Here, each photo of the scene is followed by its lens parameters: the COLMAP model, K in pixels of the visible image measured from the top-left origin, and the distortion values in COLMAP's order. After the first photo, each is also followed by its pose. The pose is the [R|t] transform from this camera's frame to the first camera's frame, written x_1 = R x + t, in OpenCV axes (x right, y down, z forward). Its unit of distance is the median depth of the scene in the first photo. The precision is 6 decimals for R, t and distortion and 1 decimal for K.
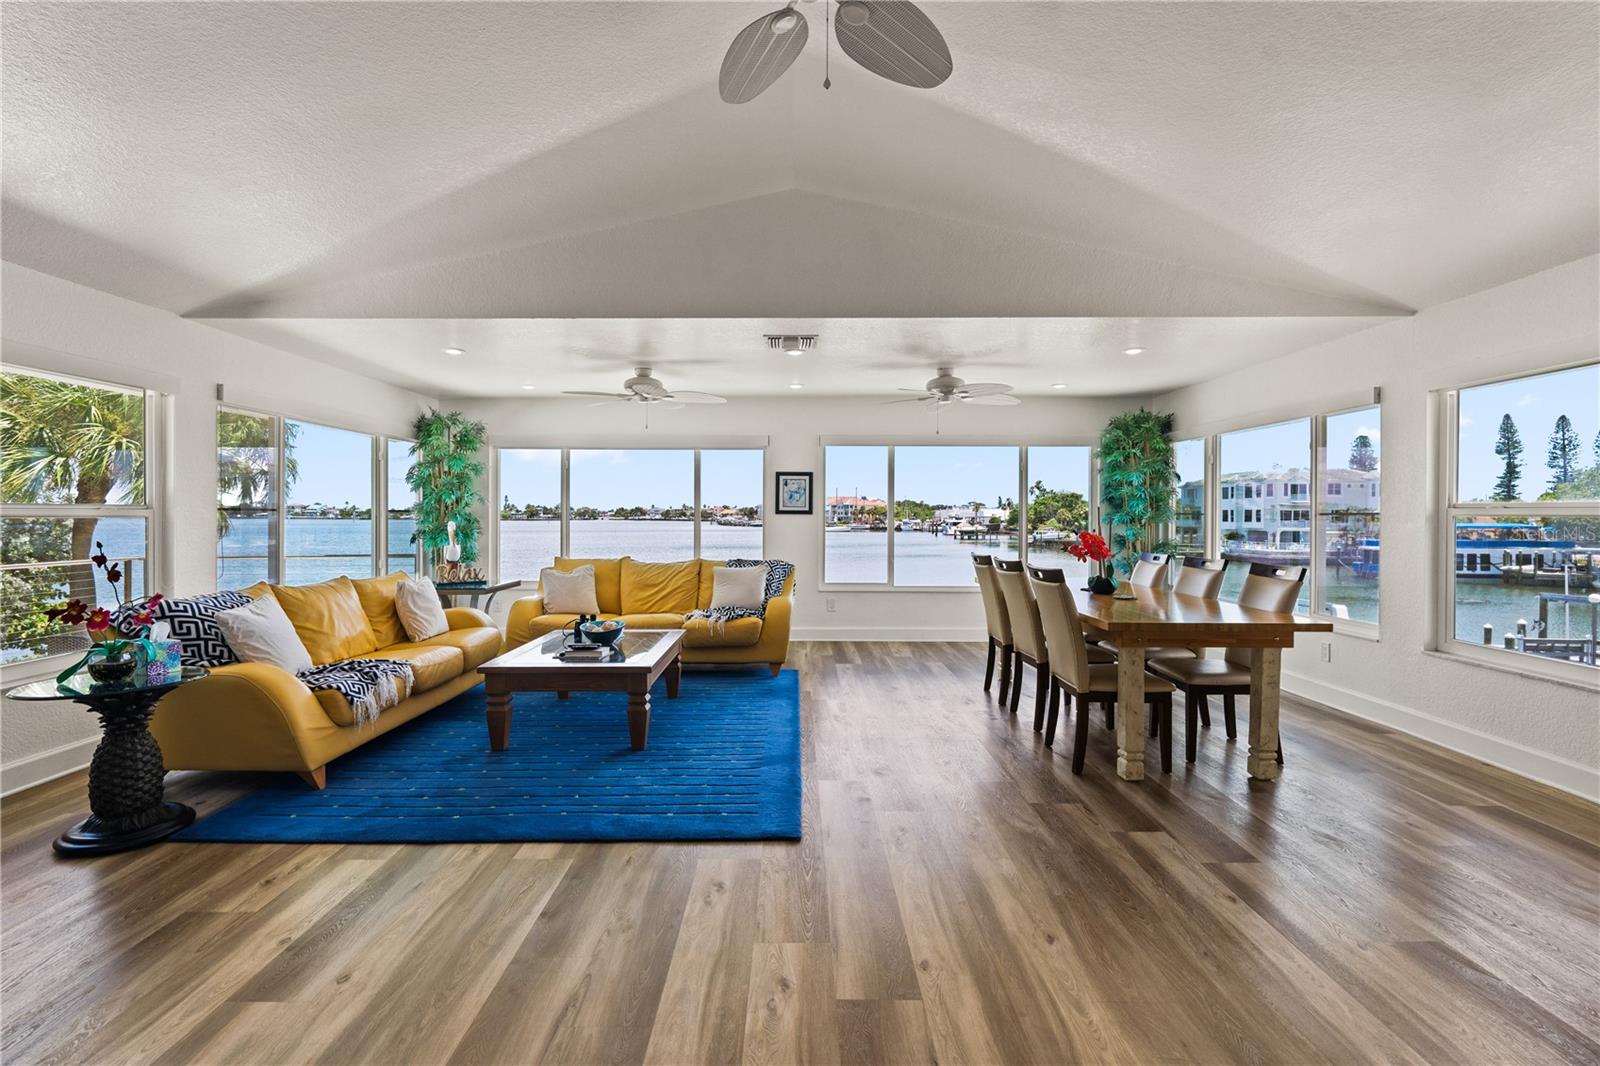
lens RADIAL K [[734.3, 0, 802.3], [0, 734.3, 518.8], [0, 0, 1]] dist [-0.000064, 0.000376]
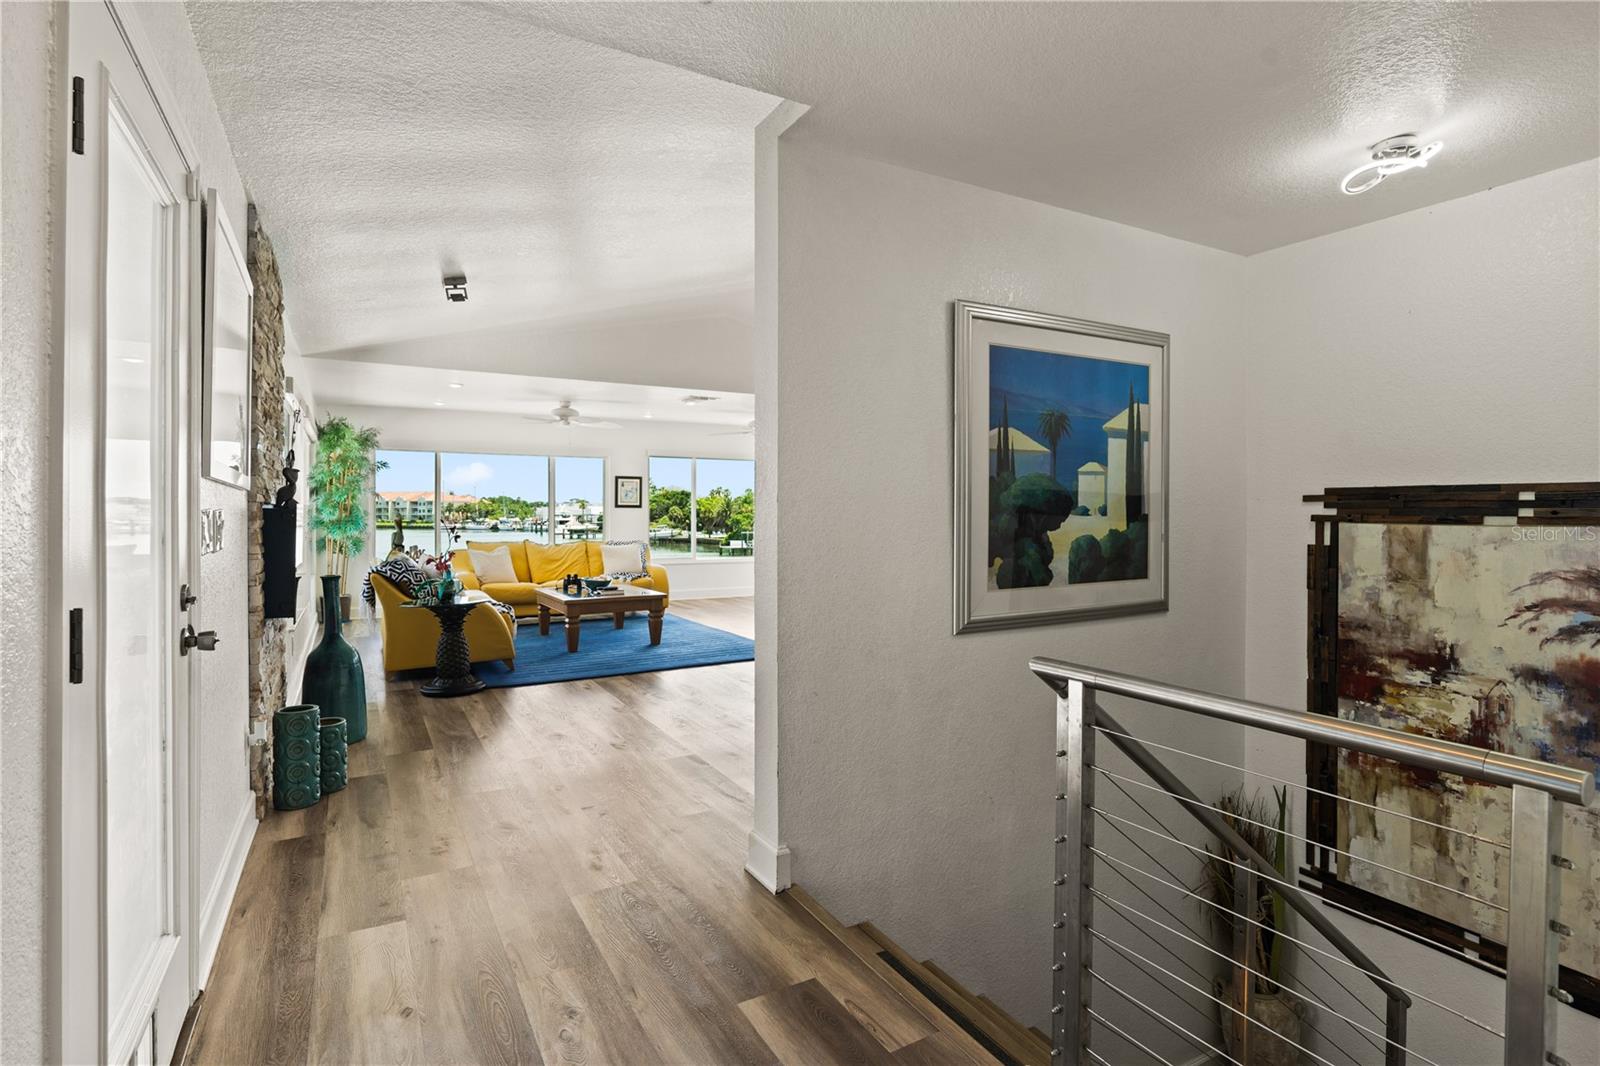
lens RADIAL K [[783.5, 0, 800.0], [0, 783.5, 533.0], [0, 0, 1]] dist [-0.001559, -0.000069]
pose [[0.873737, -0.013712, 0.486206, -0.572518], [0.003769, 0.999763, 0.021423, 0.013252], [-0.486385, -0.016885, 0.873582, -0.526264]]
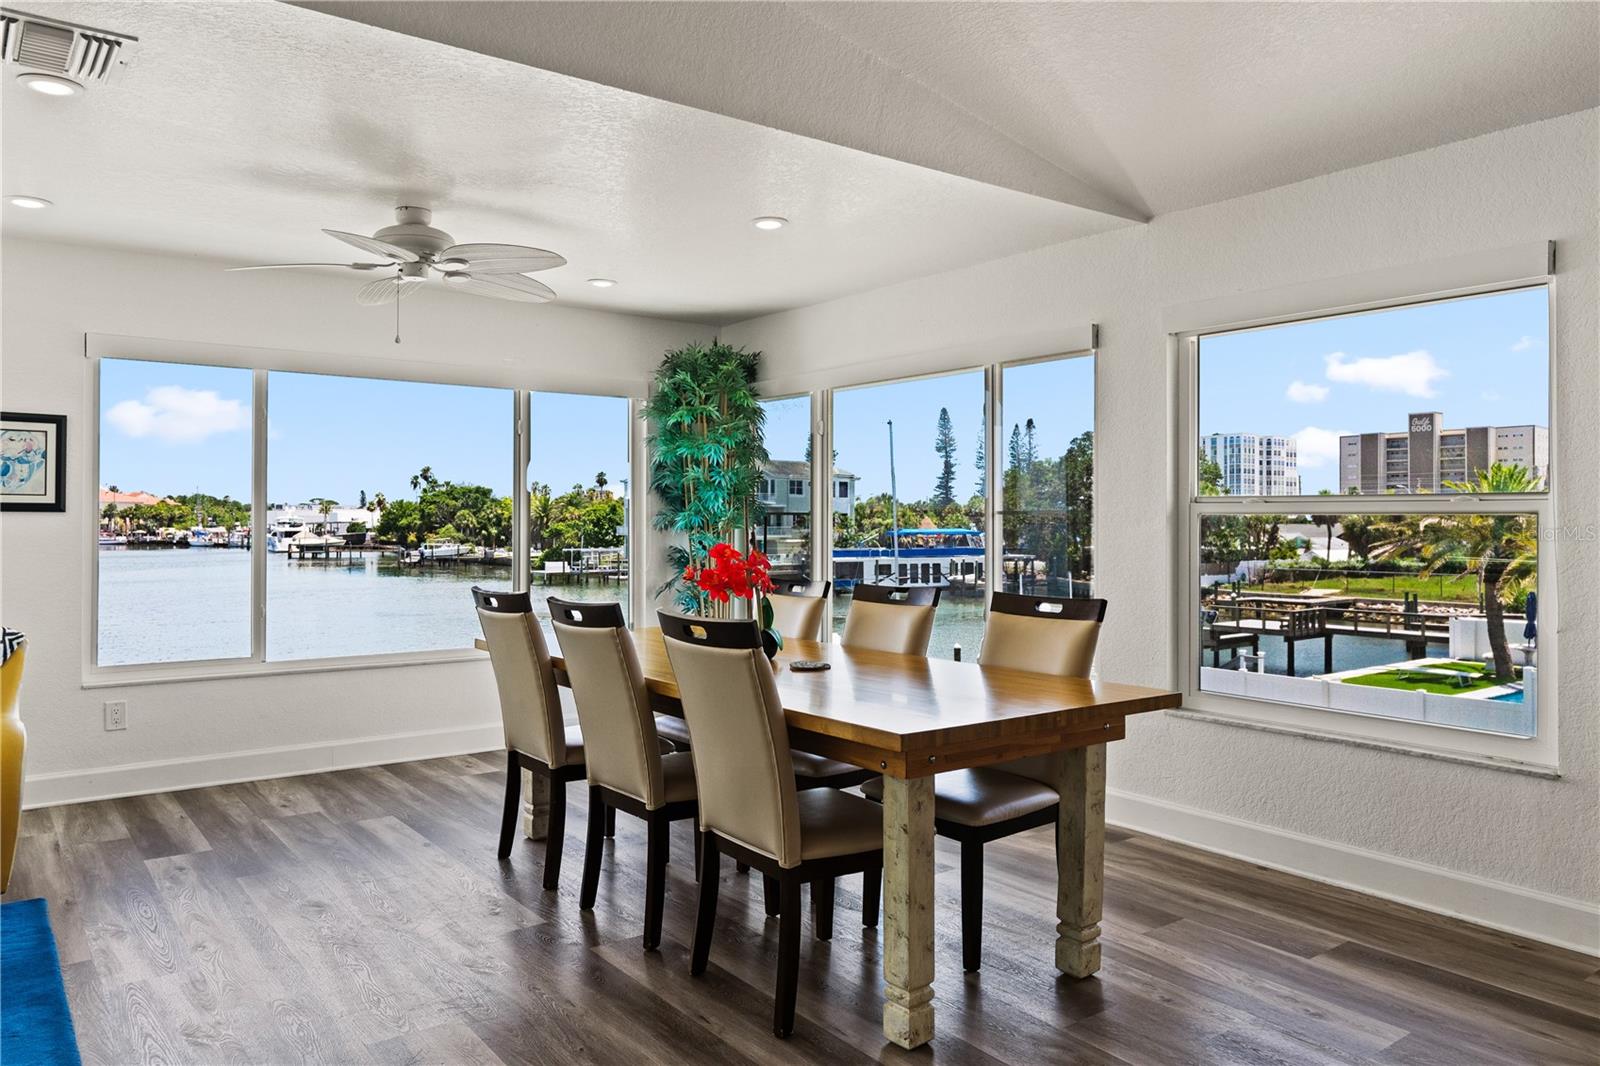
lens RADIAL K [[1114.2, 0, 802.0], [0, 1114.2, 509.5], [0, 0, 1]] dist [-0.004614, 0.003992]
pose [[0.802986, 0.005245, 0.595975, -0.037889], [0.003229, 0.999908, -0.013151, 0.003296], [-0.595990, 0.012484, 0.802895, 0.276117]]
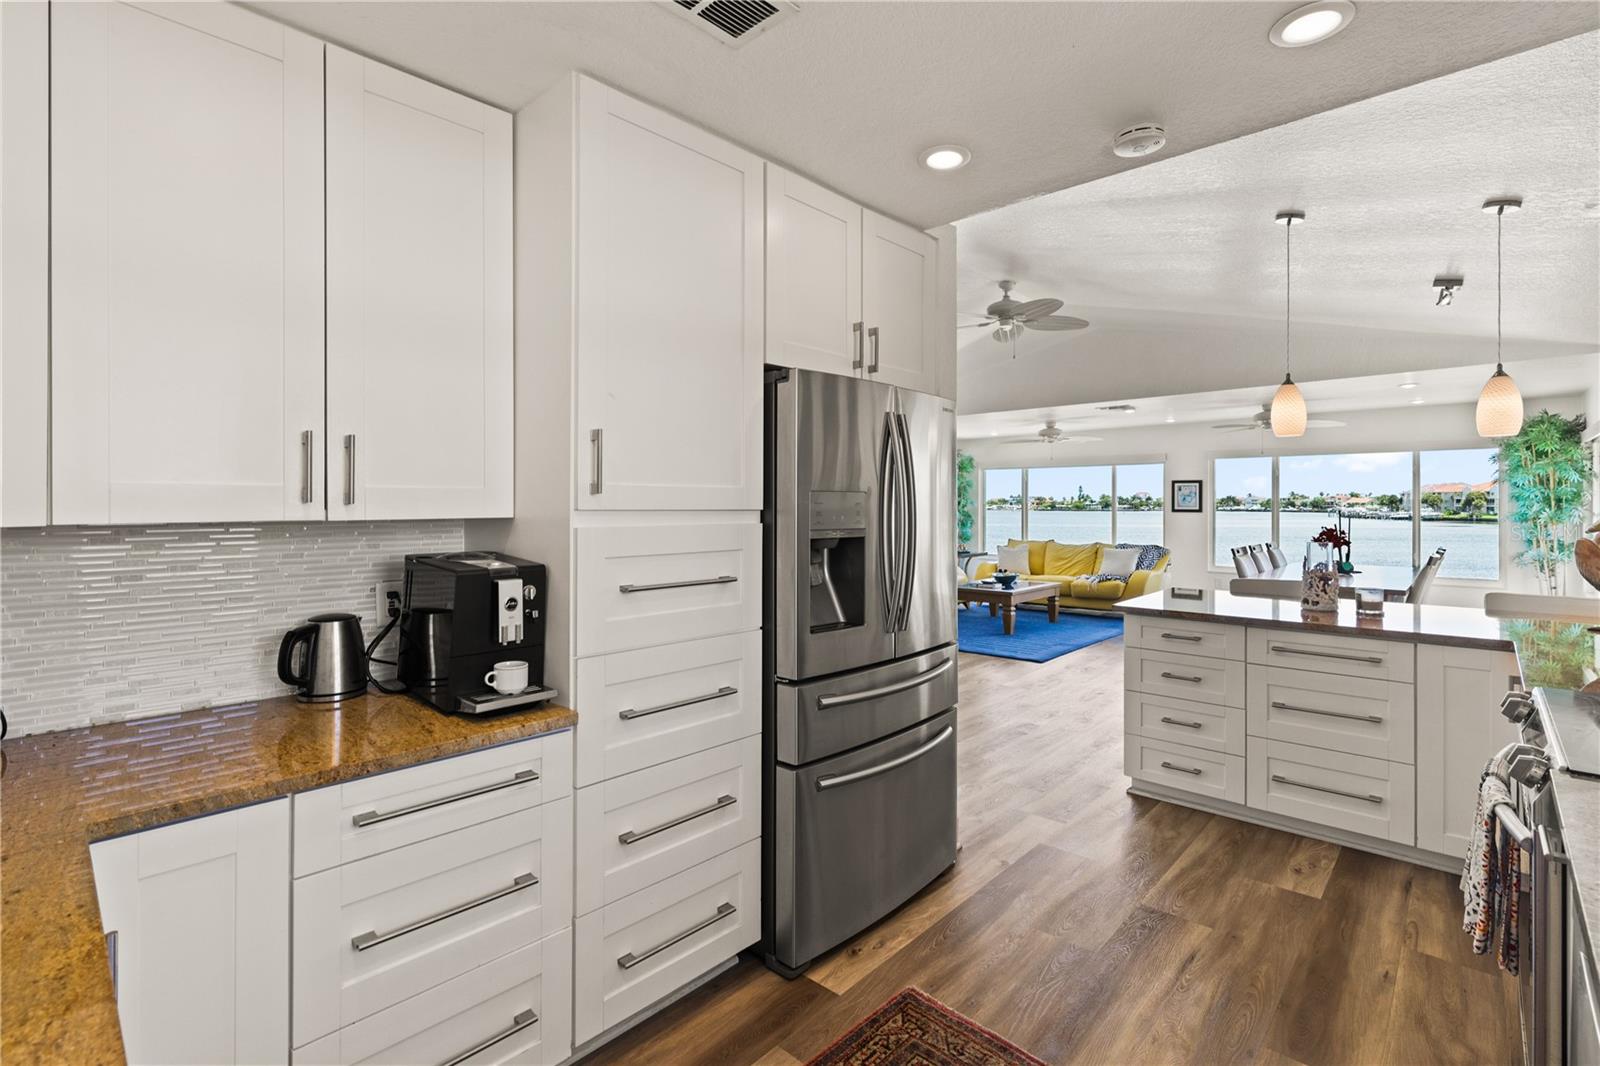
lens RADIAL K [[750.5, 0, 800.0], [0, 750.5, 505.2], [0, 0, 1]] dist [-0.004871, -0.000097]
pose [[0.736082, -0.003025, -0.676886, 0.512068], [-0.000673, 0.999986, -0.005201, -0.014918], [0.676893, 0.004284, 0.736069, -0.602612]]
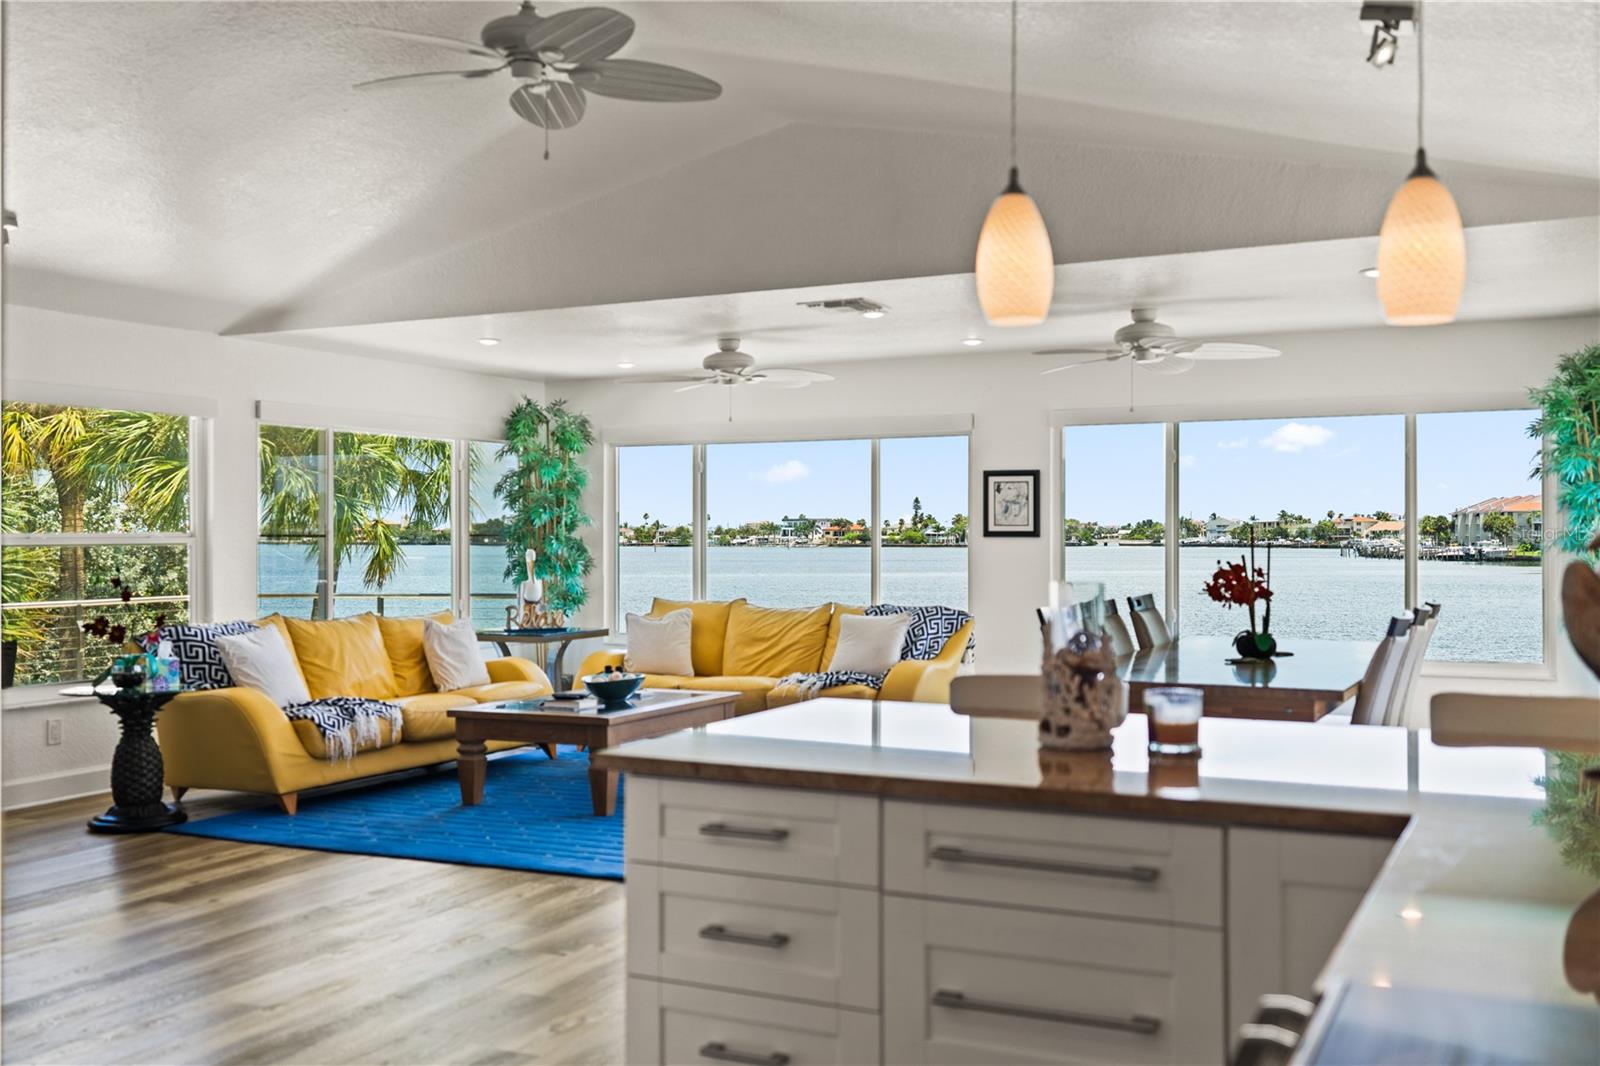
lens RADIAL K [[1568.2, 0, 800.0], [0, 1568.2, 533.0], [0, 0, 1]] dist [0.012676, 0.004868]
pose [[0.895452, -0.006133, -0.445115, 0.561805], [0.003191, 0.999968, -0.007358, -0.000677], [0.445146, 0.005168, 0.895443, -0.375496]]
